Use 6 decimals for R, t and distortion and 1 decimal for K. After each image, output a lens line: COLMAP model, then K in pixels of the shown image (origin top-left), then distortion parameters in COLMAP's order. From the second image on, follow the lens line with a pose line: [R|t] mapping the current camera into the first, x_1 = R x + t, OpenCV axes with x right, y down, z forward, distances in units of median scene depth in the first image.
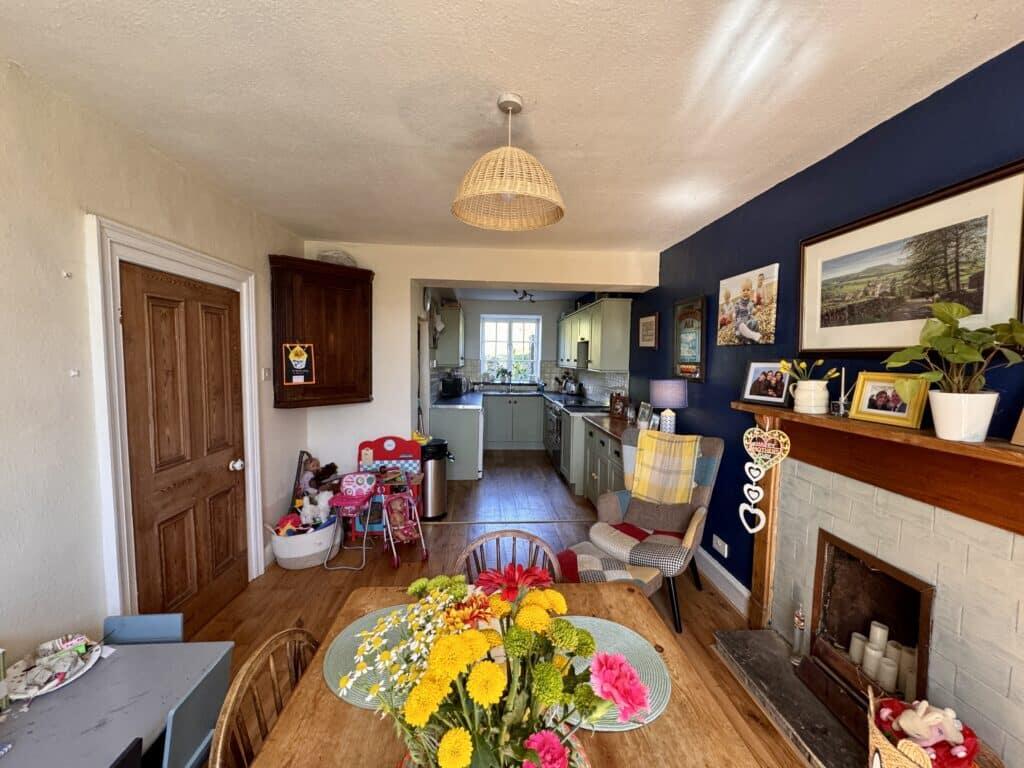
lens RADIAL K [[414.8, 0, 511.5], [0, 414.8, 385.1], [0, 0, 1]] dist [-0.000471, -0.000069]
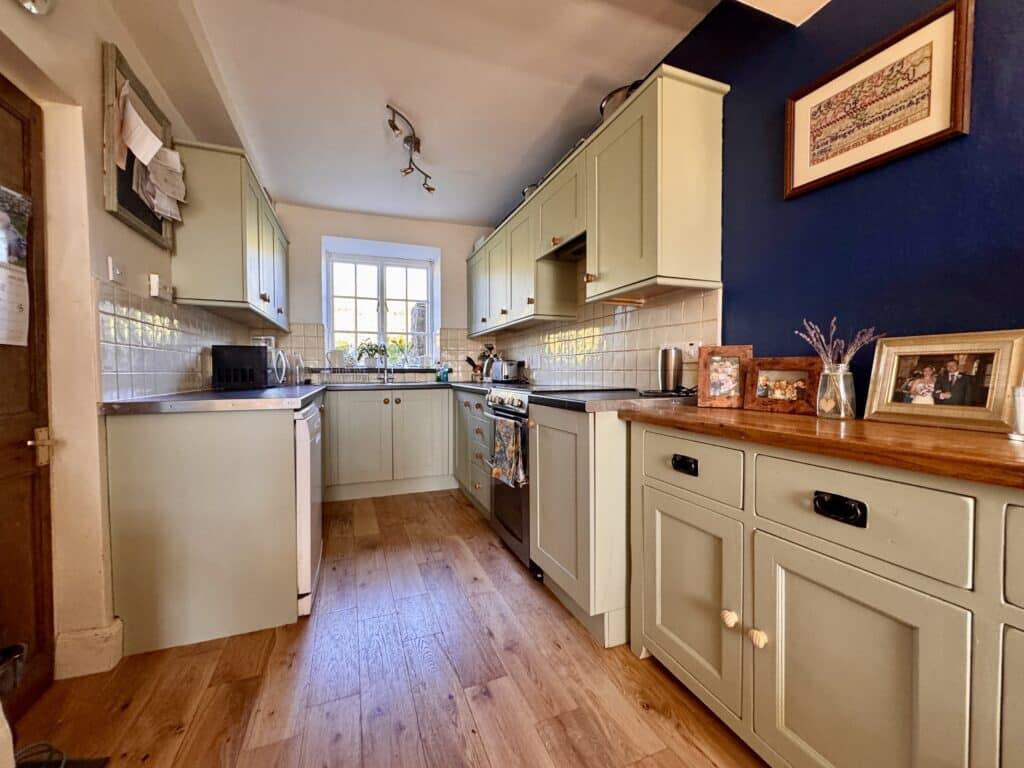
lens RADIAL K [[414.8, 0, 512.2], [0, 414.8, 381.7], [0, 0, 1]] dist [-0.000471, -0.000069]
pose [[0.953917, -0.030146, 0.298551, -0.007030], [0.043030, 0.998400, -0.036675, 0.039300], [-0.296968, 0.047832, 0.953689, 0.448448]]
